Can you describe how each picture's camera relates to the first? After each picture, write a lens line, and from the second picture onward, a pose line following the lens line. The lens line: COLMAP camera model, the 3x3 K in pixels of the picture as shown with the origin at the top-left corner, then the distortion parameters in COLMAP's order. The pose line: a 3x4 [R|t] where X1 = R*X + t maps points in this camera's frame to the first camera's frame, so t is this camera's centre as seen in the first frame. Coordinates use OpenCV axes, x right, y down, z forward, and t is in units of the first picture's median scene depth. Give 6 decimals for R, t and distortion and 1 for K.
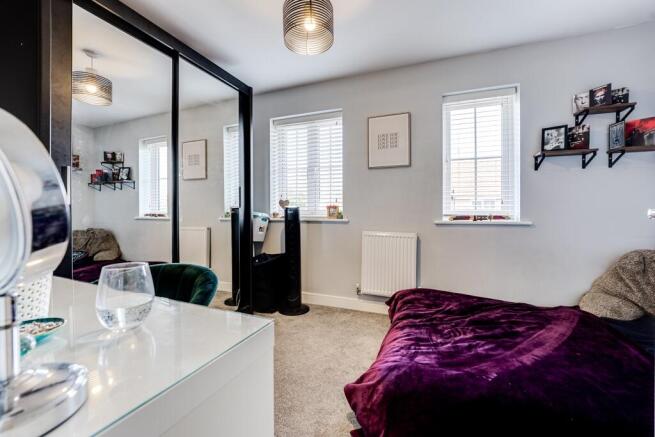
lens RADIAL K [[276.3, 0, 328.1], [0, 276.3, 215.4], [0, 0, 1]] dist [-0.014358, 0.000250]
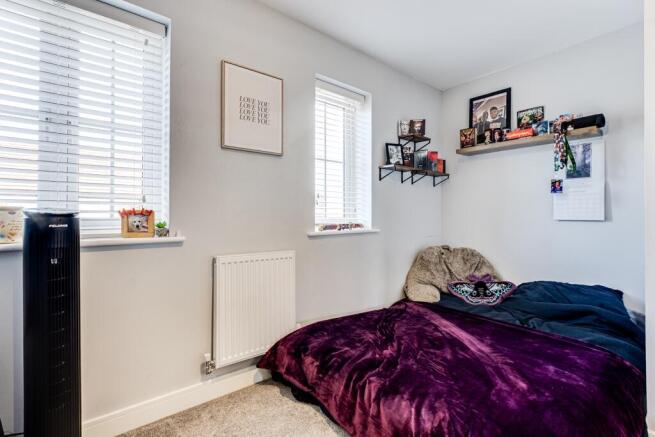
lens RADIAL K [[300.4, 0, 327.5], [0, 300.4, 218.5], [0, 0, 1]] dist [-0.001621, 0.000025]
pose [[0.488162, -0.002945, 0.872748, -0.328133], [0.022341, 0.999709, -0.009123, -0.010049], [-0.872467, 0.023951, 0.488086, 0.548991]]
